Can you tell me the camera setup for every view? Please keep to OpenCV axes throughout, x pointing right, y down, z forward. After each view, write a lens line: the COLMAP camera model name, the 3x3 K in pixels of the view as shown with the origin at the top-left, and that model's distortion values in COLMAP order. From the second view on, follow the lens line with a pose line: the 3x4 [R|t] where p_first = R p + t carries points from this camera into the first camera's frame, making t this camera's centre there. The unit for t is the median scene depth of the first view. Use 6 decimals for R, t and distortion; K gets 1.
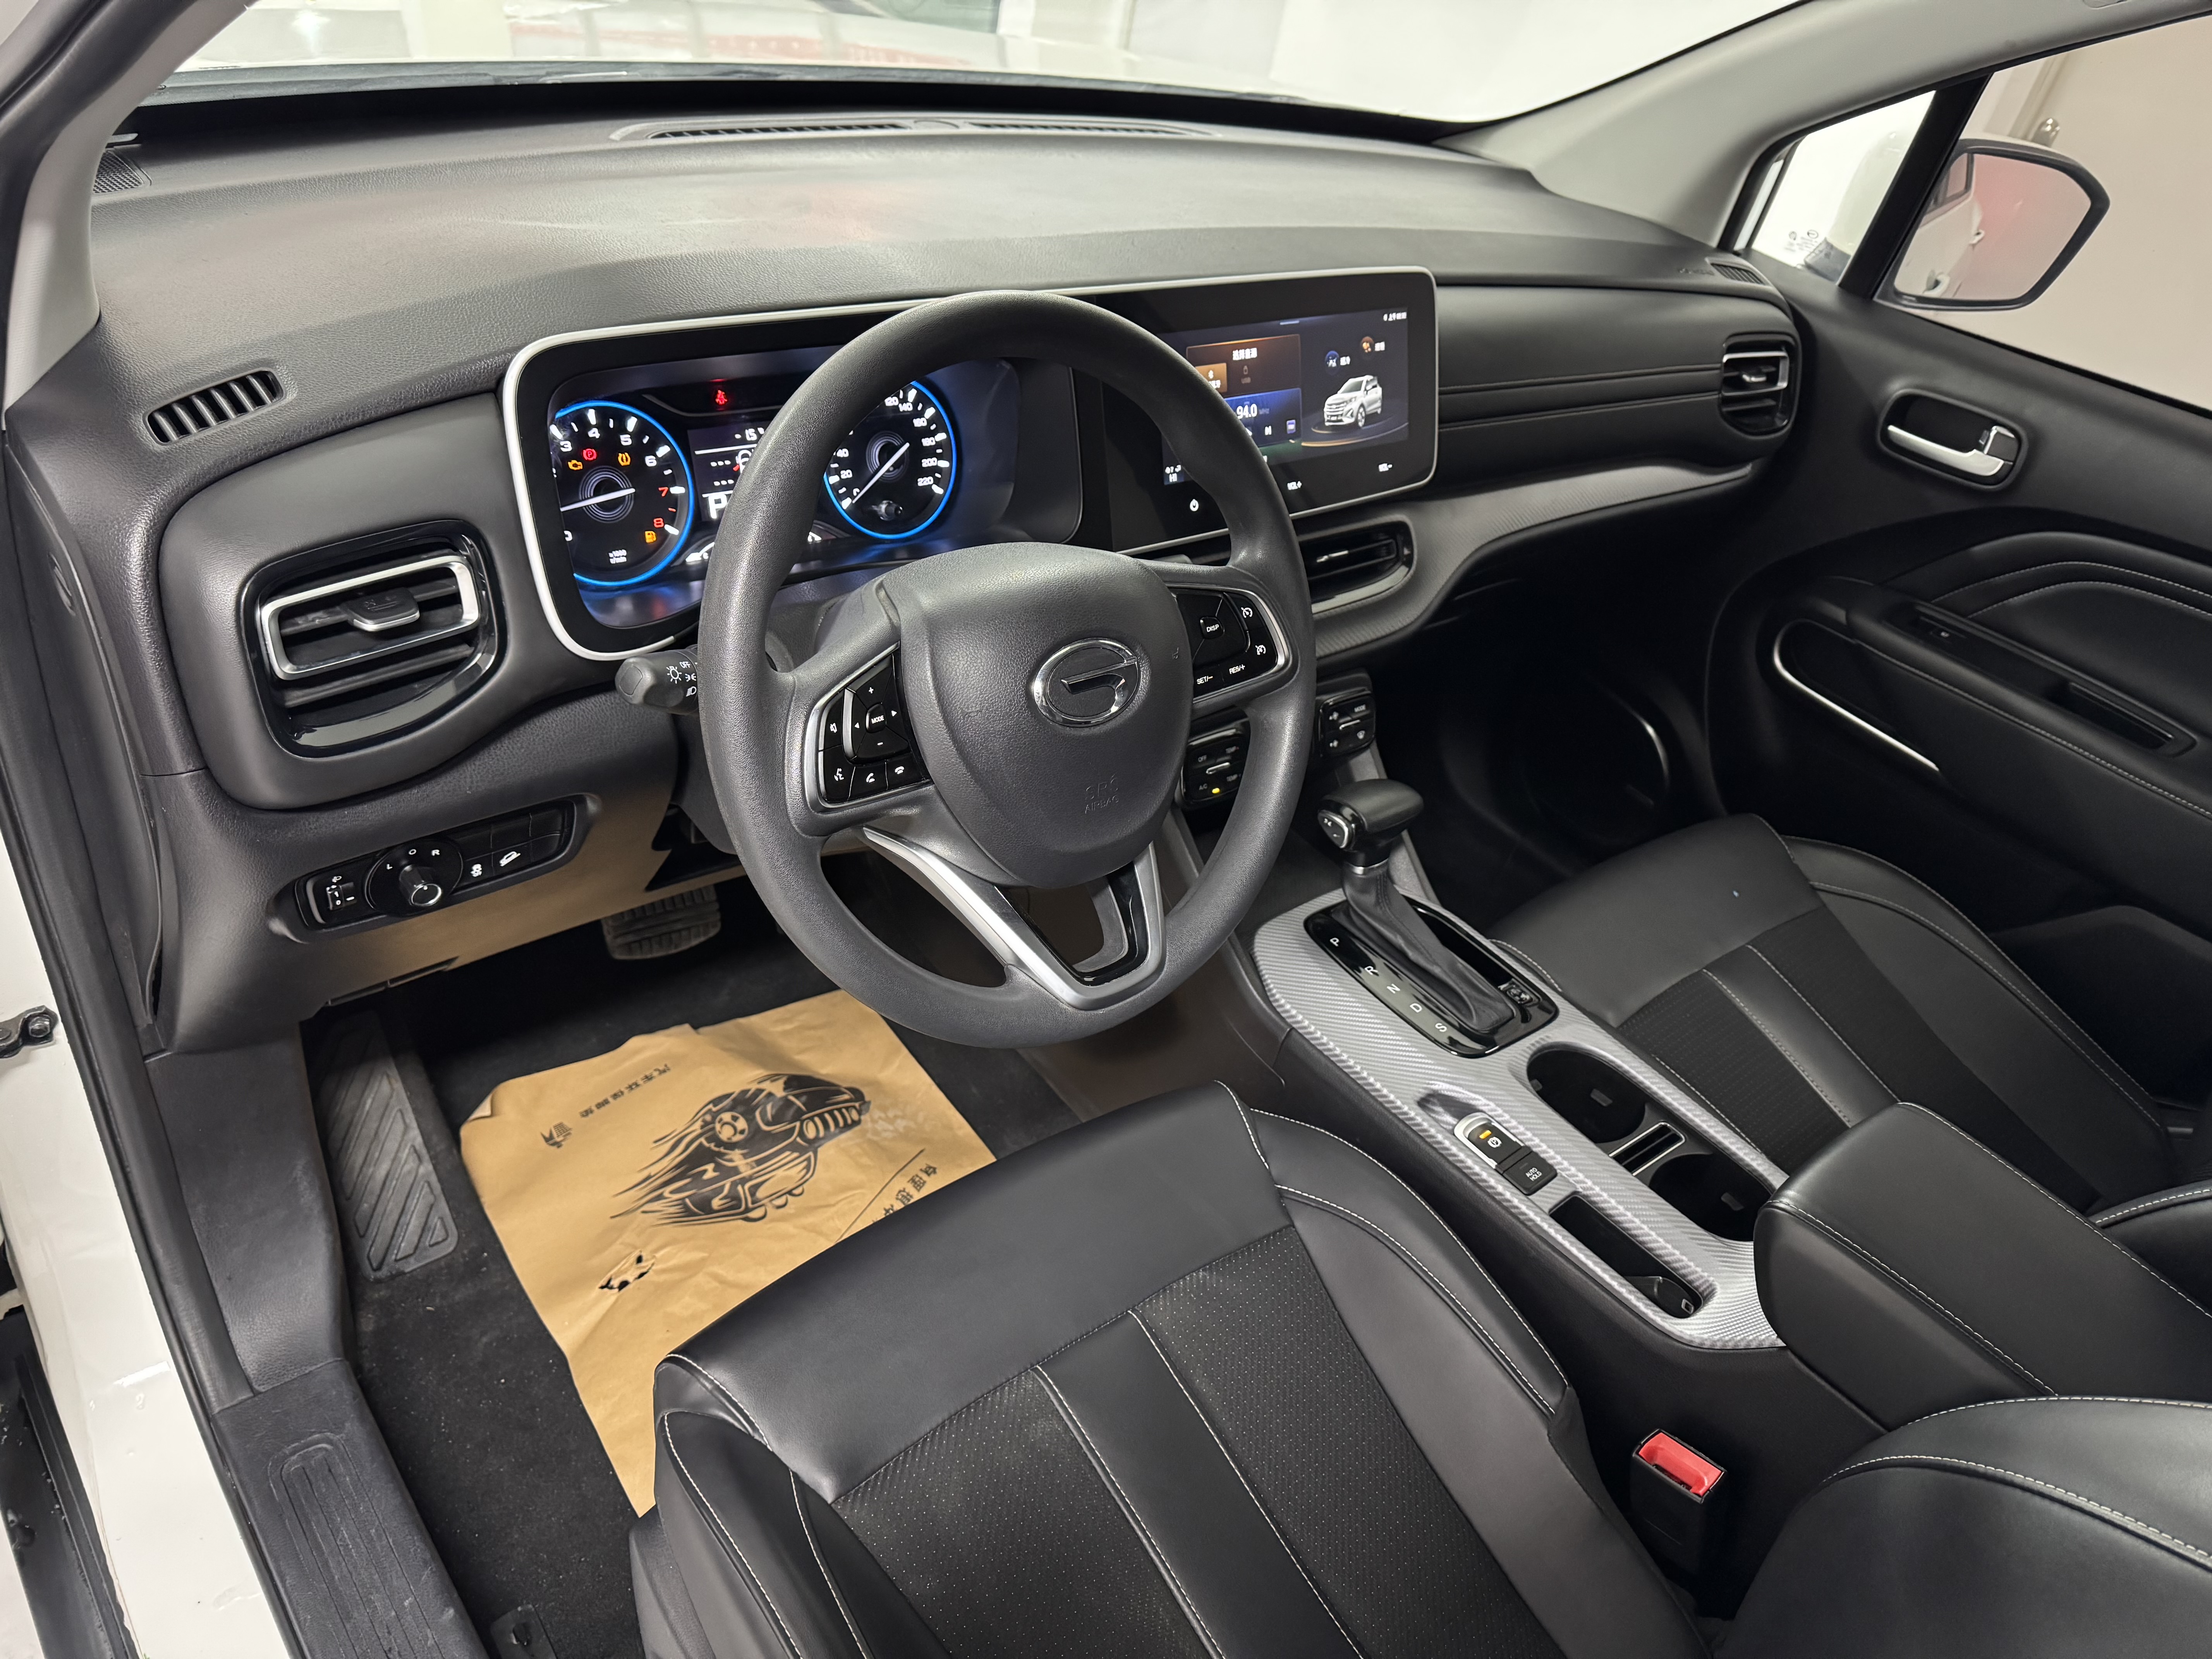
lens RADIAL K [[1491.9, 0, 1099.6], [0, 1491.9, 833.5], [0, 0, 1]] dist [0.081396, 0.000591]
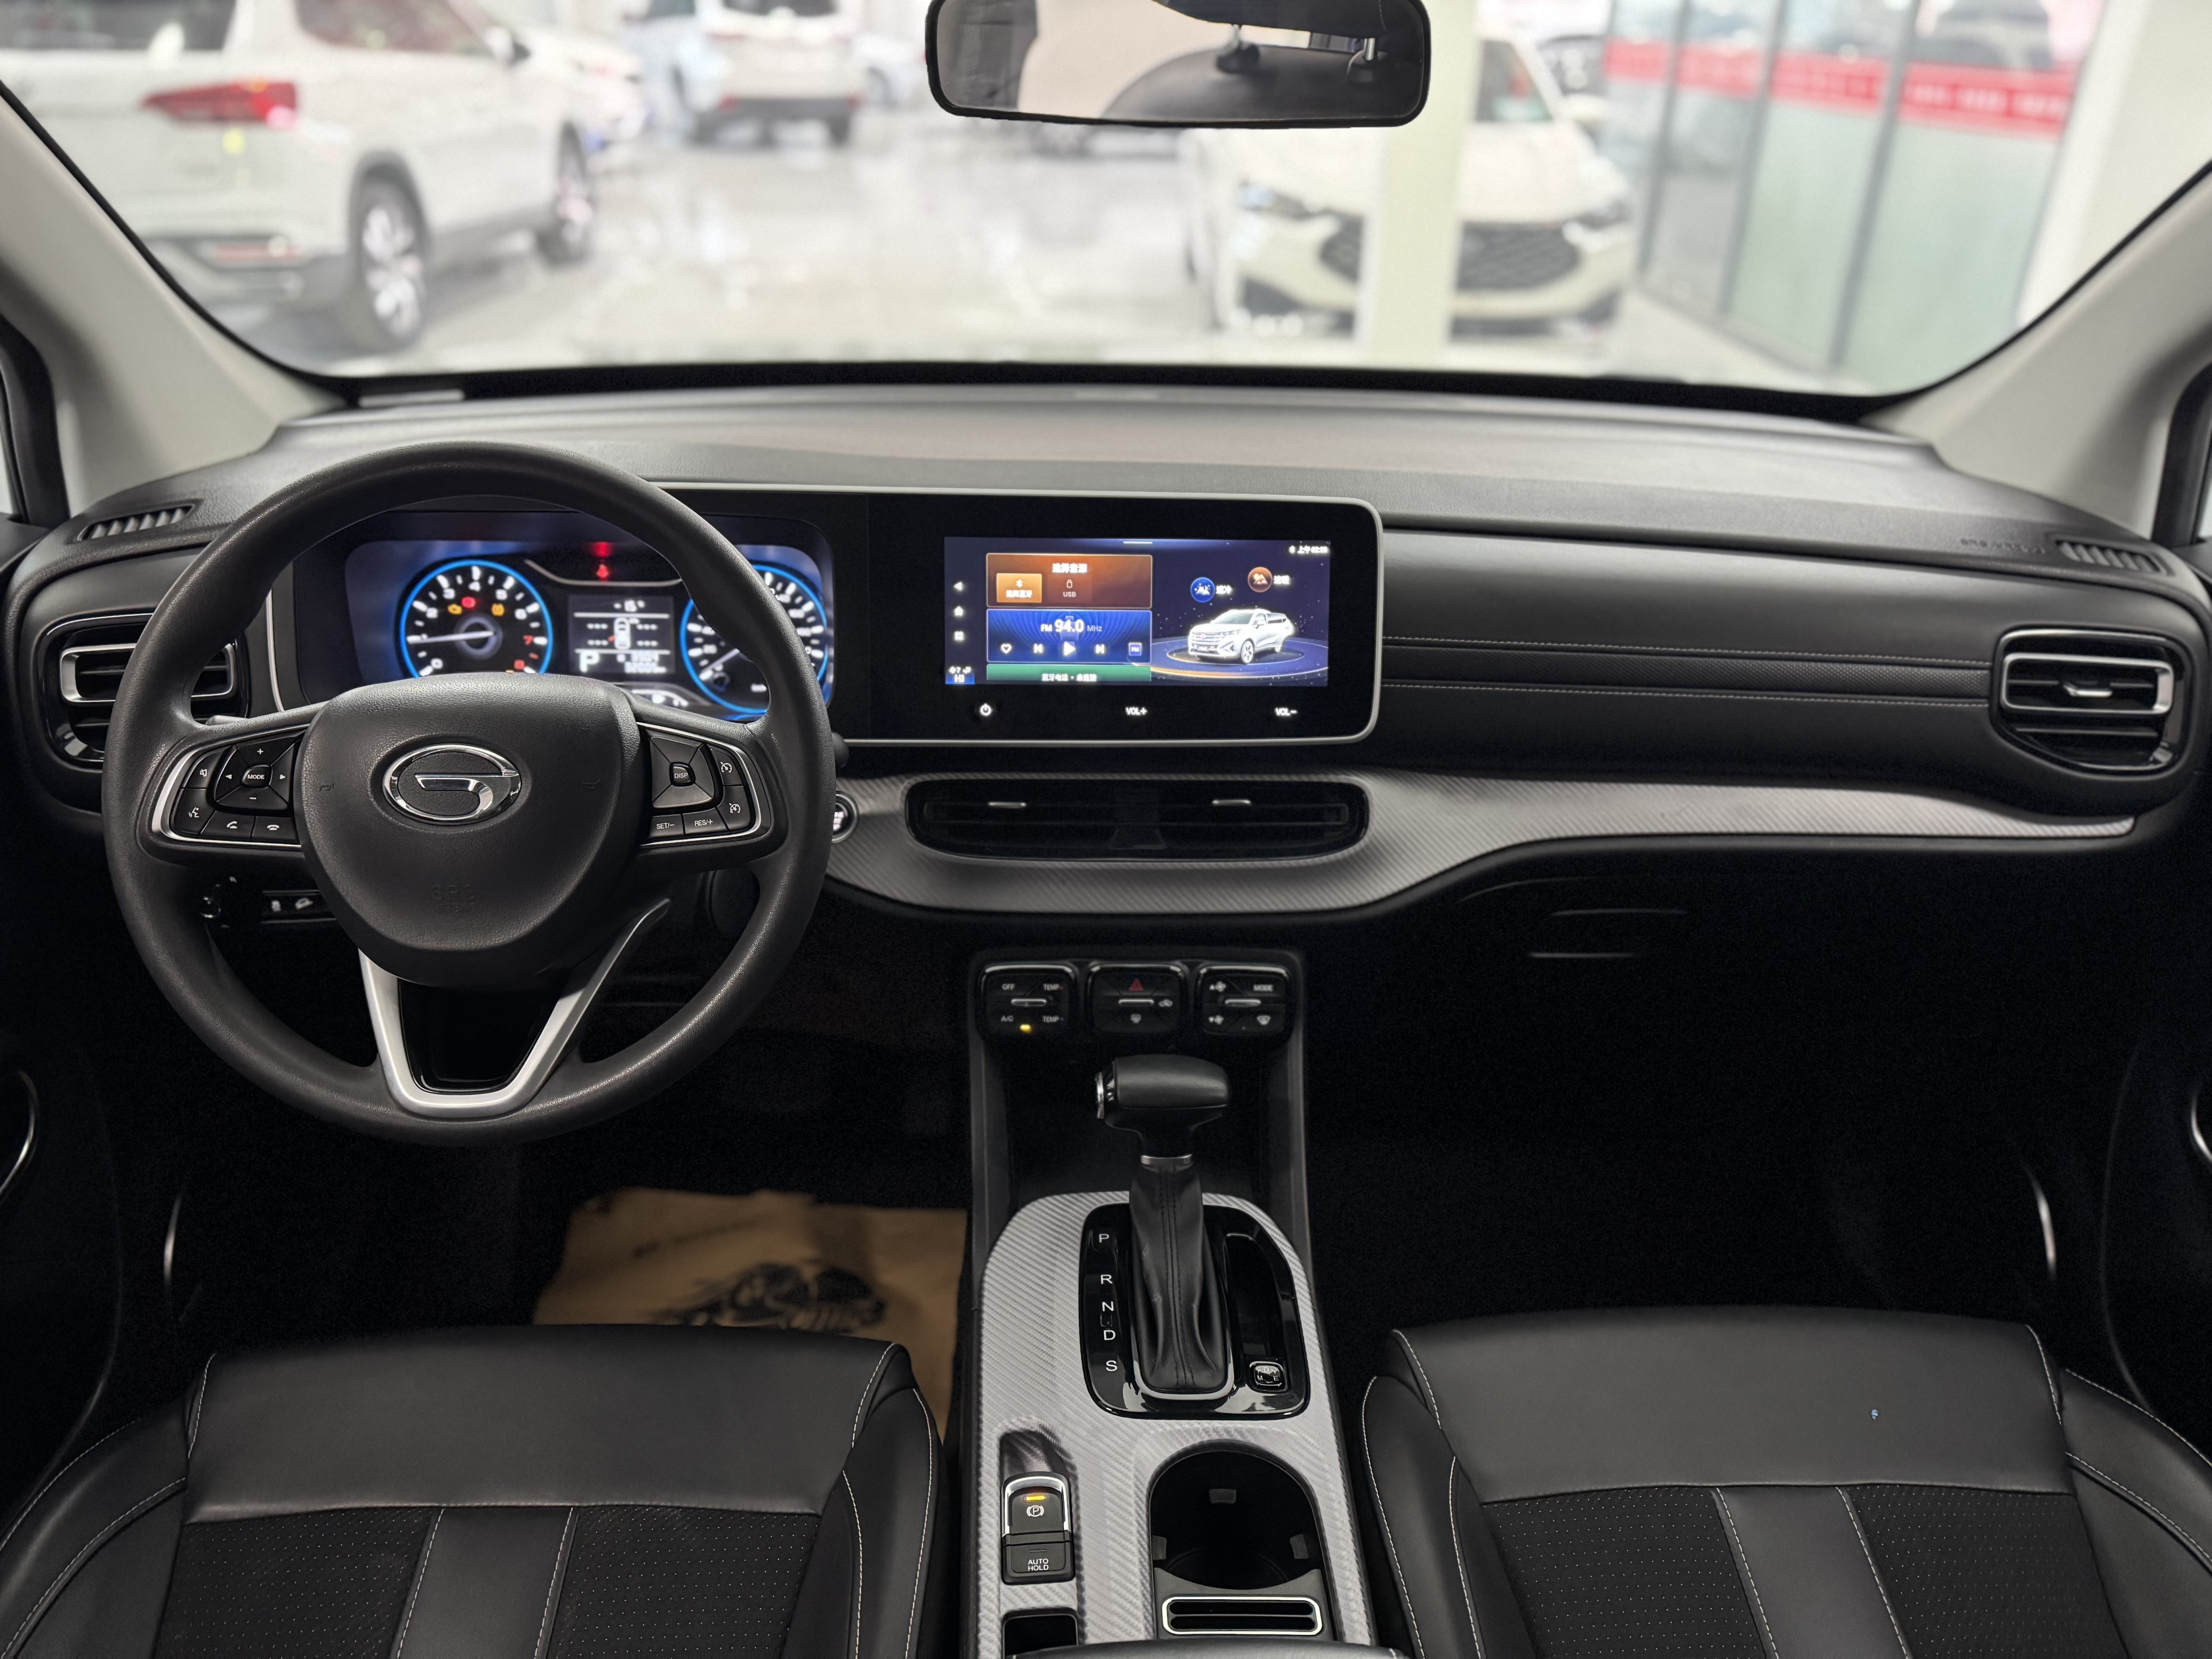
lens RADIAL K [[1491.9, 0, 1104.5], [0, 1491.9, 844.3], [0, 0, 1]] dist [0.081396, 0.000591]
pose [[0.795922, 0.137258, -0.589634, 0.710938], [-0.262102, 0.956074, -0.131241, -0.031065], [0.545720, 0.259002, 0.796936, 0.301412]]
